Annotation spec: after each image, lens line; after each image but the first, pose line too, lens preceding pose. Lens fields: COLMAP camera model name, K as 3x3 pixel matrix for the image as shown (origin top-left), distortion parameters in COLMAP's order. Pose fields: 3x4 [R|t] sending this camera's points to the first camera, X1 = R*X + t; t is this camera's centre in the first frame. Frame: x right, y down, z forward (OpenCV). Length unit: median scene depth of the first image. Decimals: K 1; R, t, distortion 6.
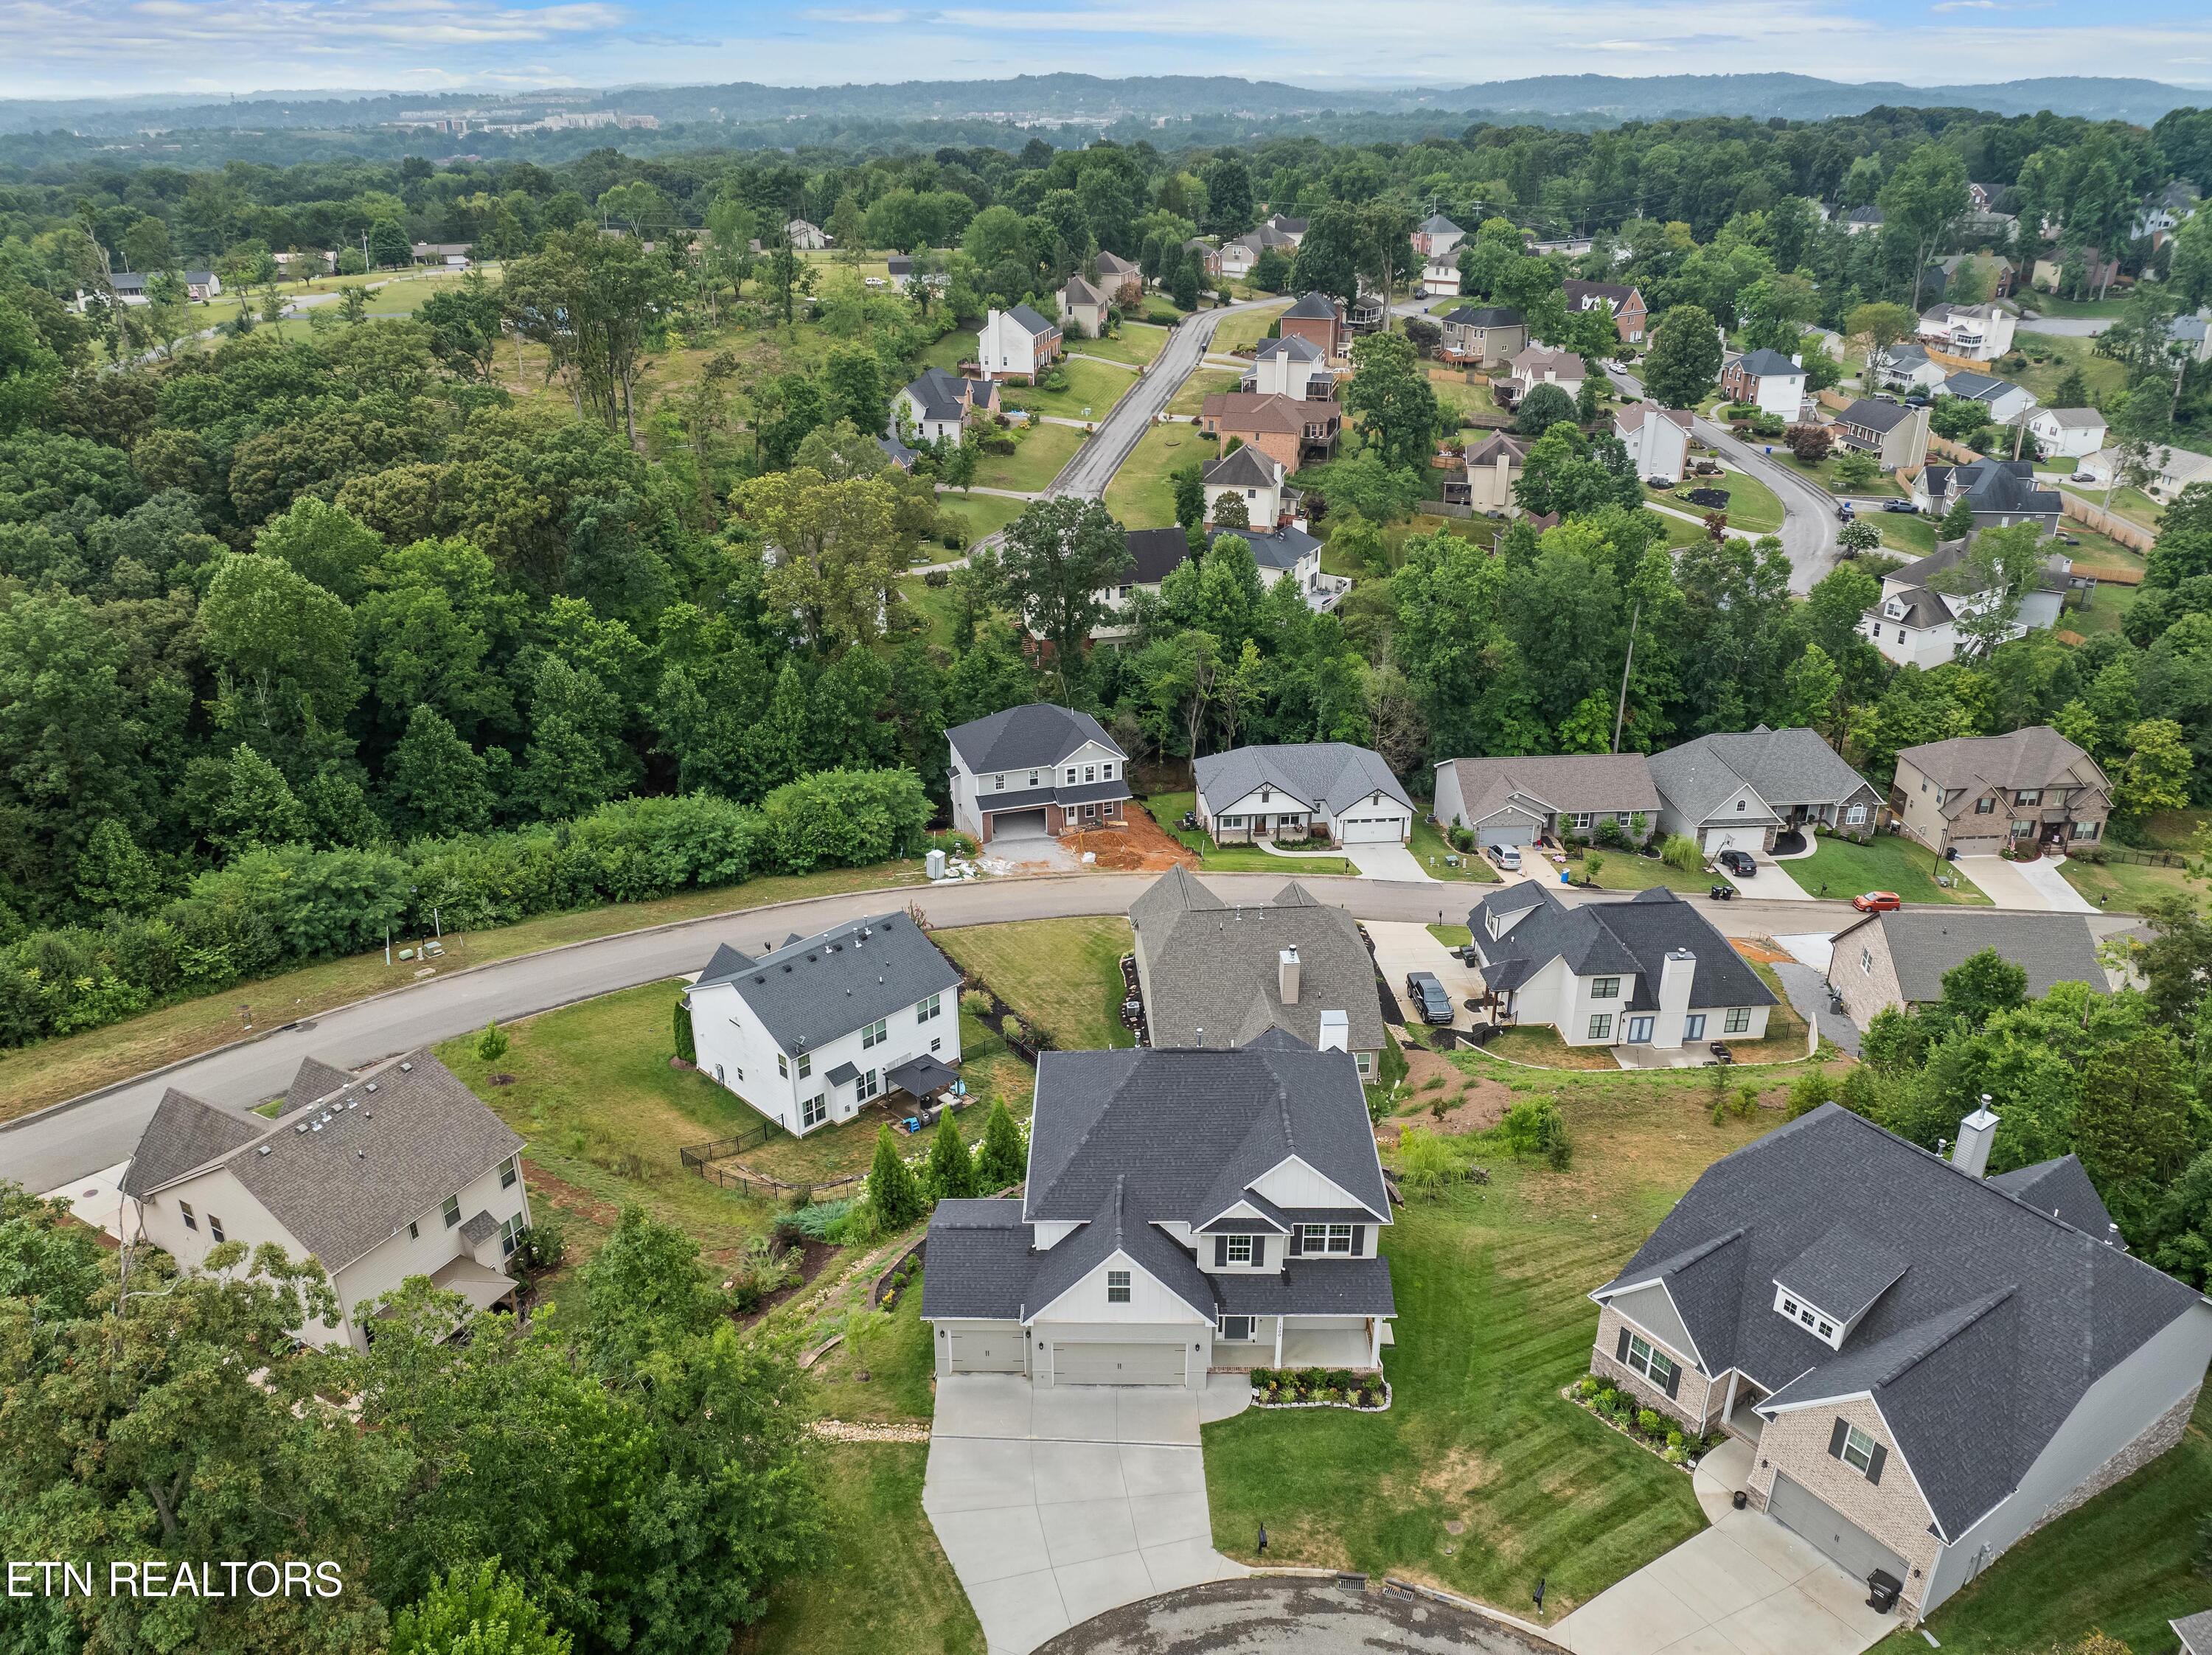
lens RADIAL K [[1647.9, 0, 1106.0], [0, 1647.9, 827.5], [0, 0, 1]] dist [-0.031145, -0.001011]
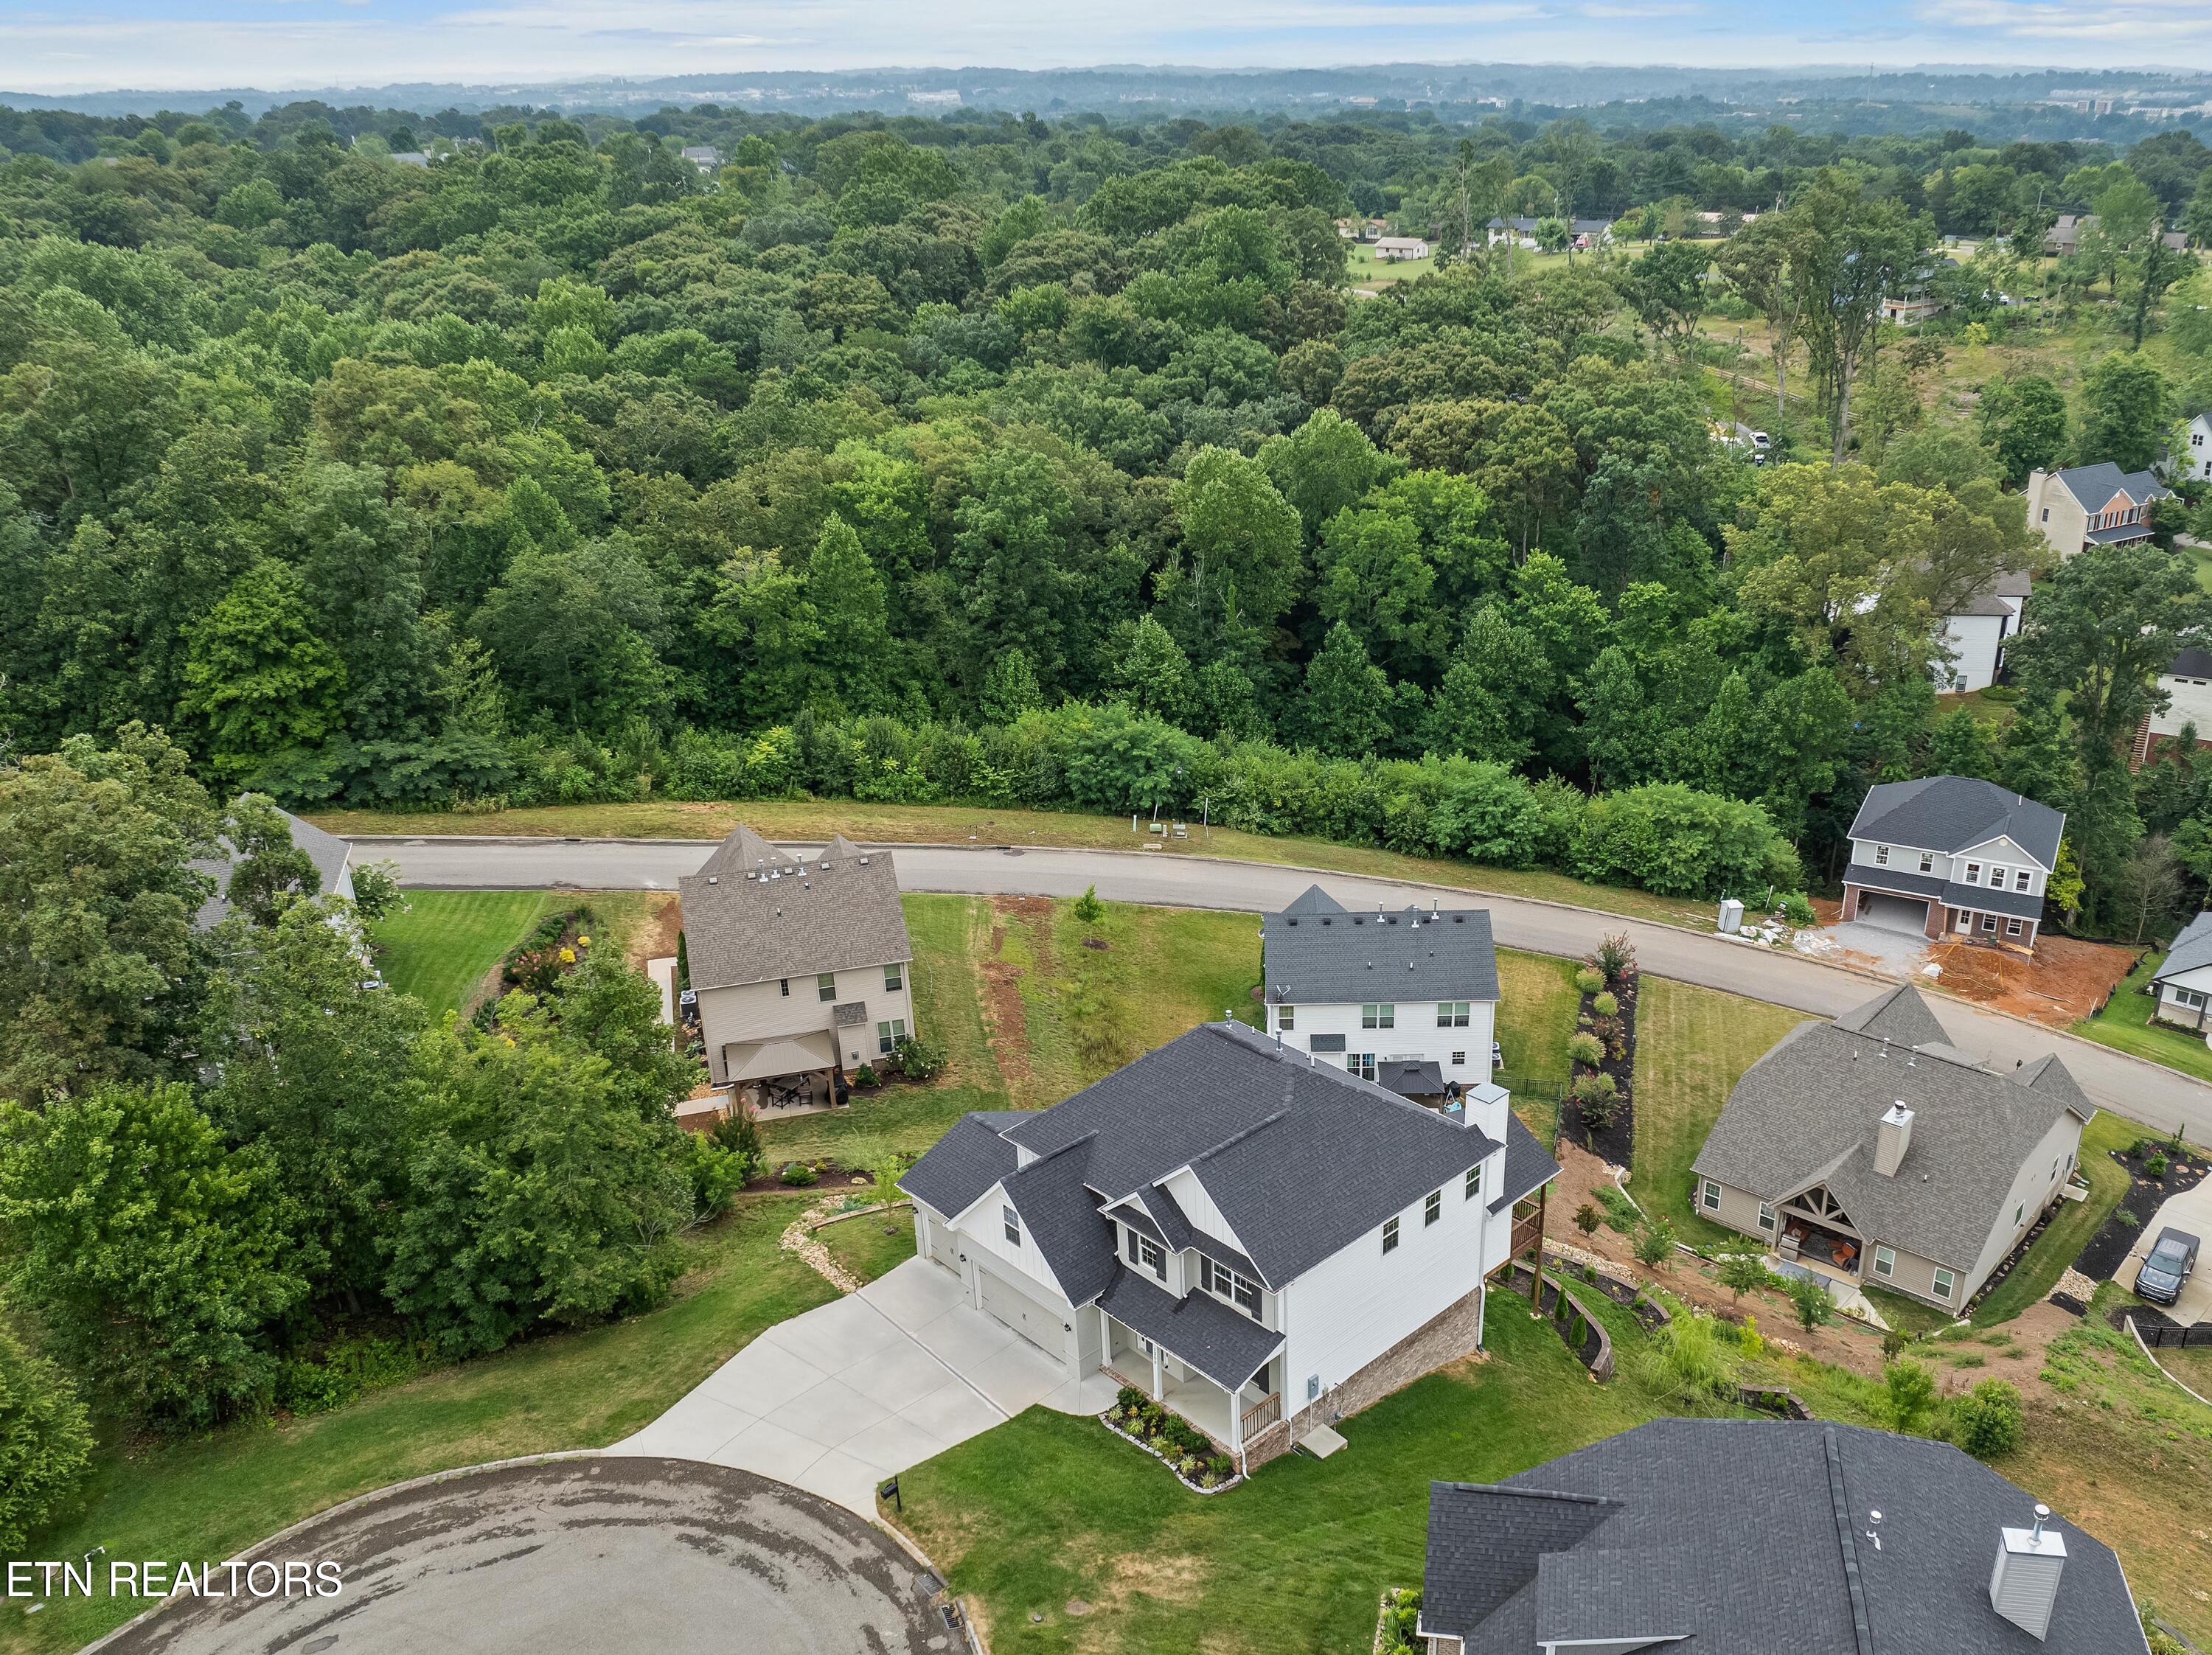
lens RADIAL K [[1768.8, 0, 1106.0], [0, 1768.8, 827.5], [0, 0, 1]] dist [-0.003578, -0.001649]
pose [[0.736155, 0.274871, -0.618483, 0.303440], [-0.278200, 0.955940, 0.093717, -0.024665], [0.616993, 0.103071, 0.780190, 0.106729]]
